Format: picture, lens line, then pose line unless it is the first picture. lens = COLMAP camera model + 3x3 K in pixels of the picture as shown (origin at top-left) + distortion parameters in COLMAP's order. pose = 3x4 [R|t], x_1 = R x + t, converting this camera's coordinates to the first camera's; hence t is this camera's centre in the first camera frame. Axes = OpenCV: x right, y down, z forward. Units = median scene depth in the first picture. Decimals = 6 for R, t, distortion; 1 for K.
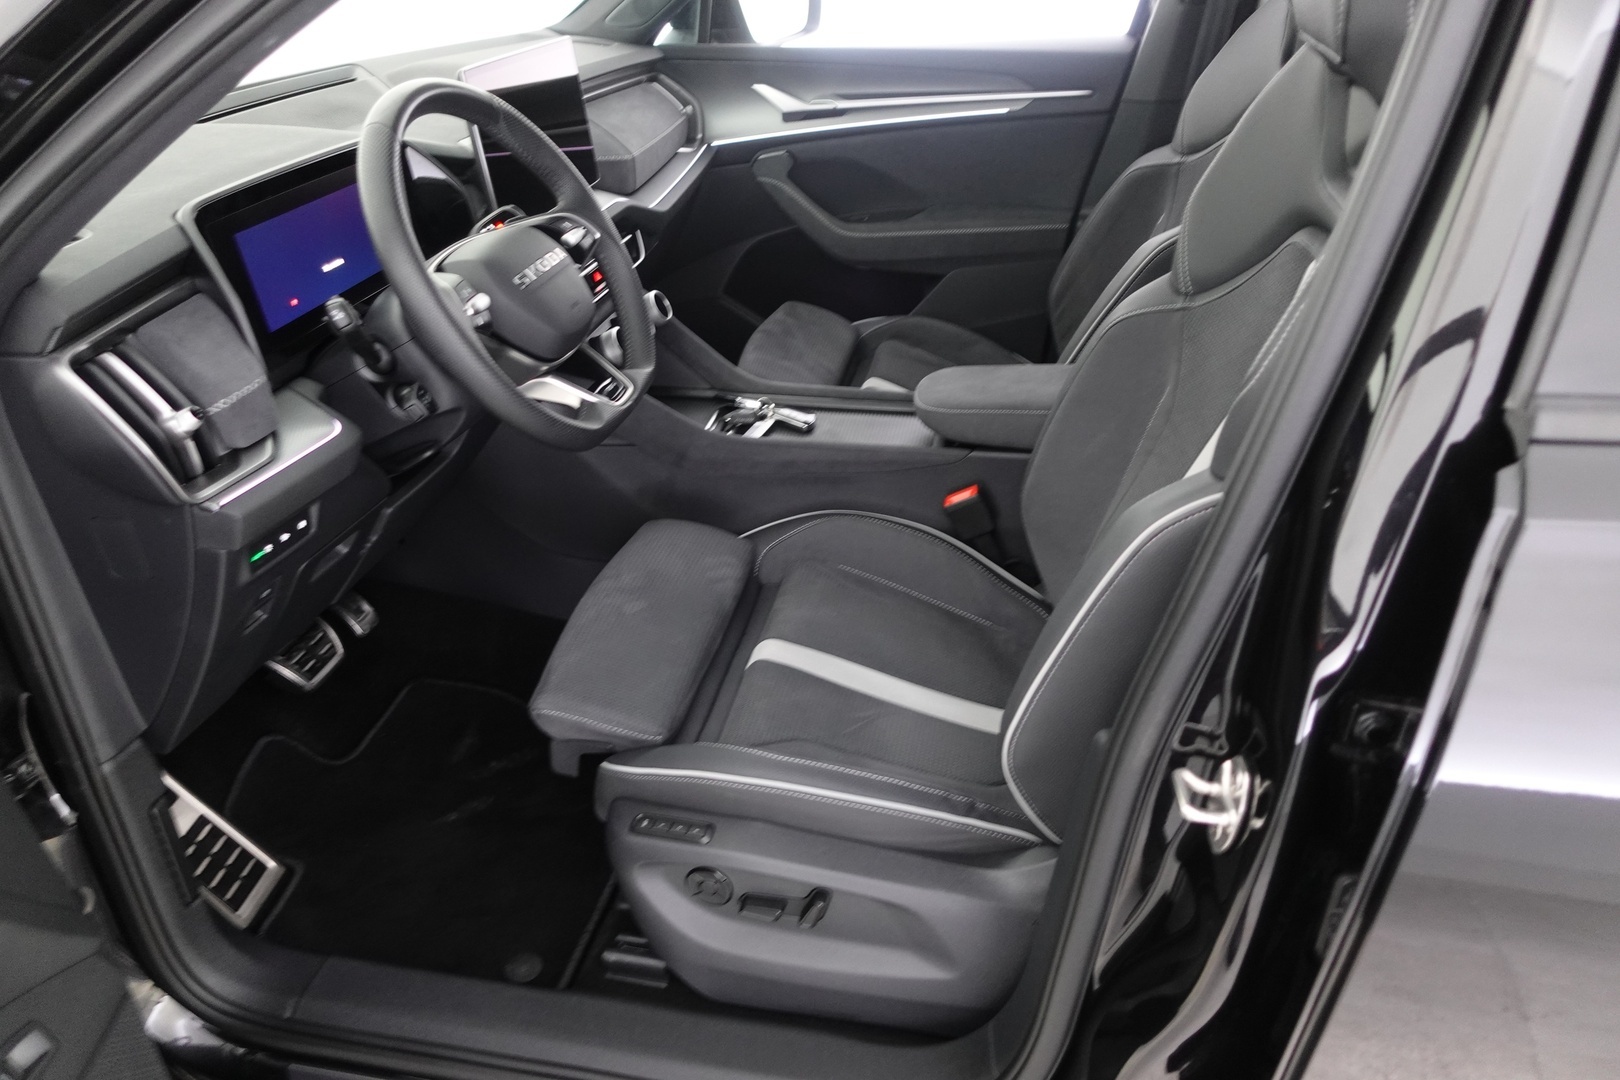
lens RADIAL K [[1108.5, 0, 807.8], [0, 1108.5, 540.3], [0, 0, 1]] dist [0.008353, 0.003022]
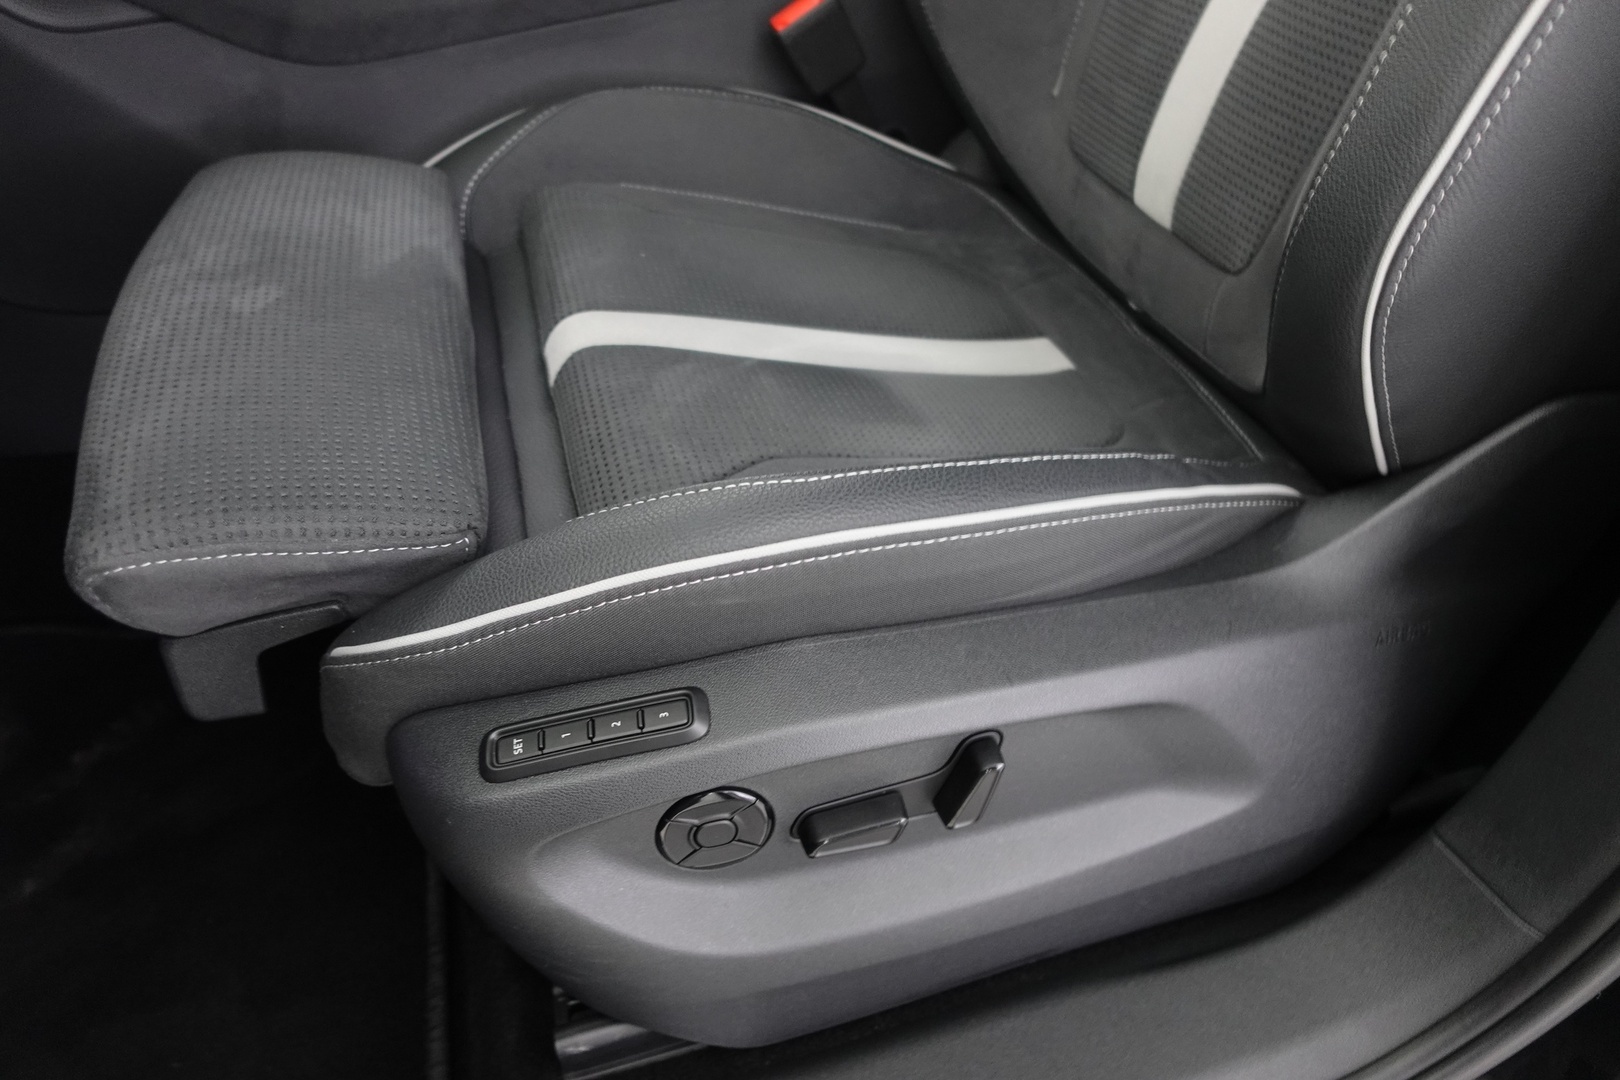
lens RADIAL K [[1108.5, 0, 811.0], [0, 1108.5, 537.1], [0, 0, 1]] dist [0.008353, 0.003022]
pose [[0.890287, -0.303055, 0.339922, -0.160972], [0.247693, 0.948601, 0.196987, 0.131913], [-0.382149, -0.091179, 0.919592, 0.599595]]
